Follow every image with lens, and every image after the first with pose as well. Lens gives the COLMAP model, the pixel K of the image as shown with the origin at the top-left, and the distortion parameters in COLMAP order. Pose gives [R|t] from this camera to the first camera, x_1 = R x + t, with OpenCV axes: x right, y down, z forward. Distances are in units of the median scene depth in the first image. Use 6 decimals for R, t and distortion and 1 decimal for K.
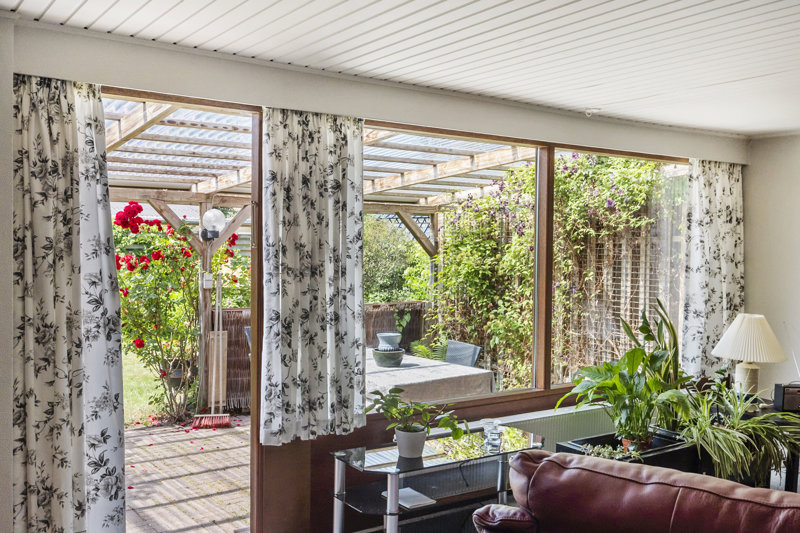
lens RADIAL K [[789.8, 0, 402.0], [0, 789.8, 266.9], [0, 0, 1]] dist [0.011542, 0.000000]
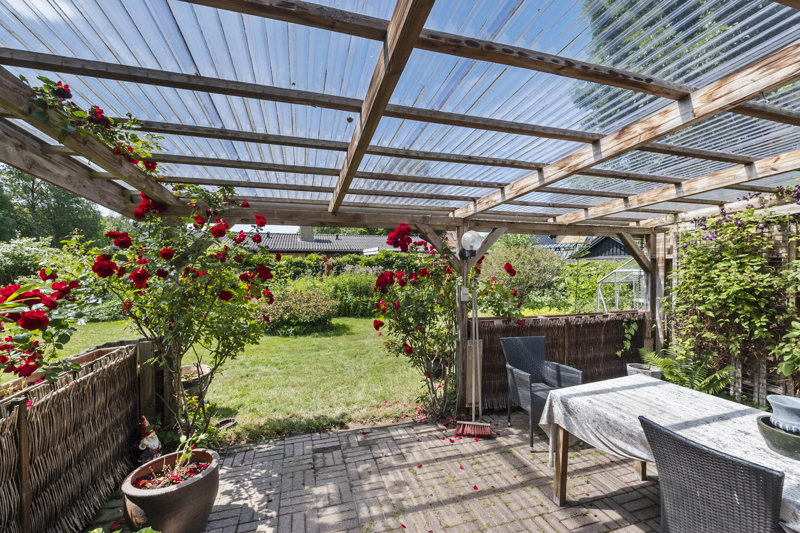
lens RADIAL K [[342.3, 0, 401.2], [0, 342.3, 268.2], [0, 0, 1]] dist [0.000126, 0.000002]
pose [[0.947446, -0.004482, -0.319886, -0.174265], [-0.000045, 0.999900, -0.014144, -0.012866], [0.319917, 0.013415, 0.947351, 0.501630]]
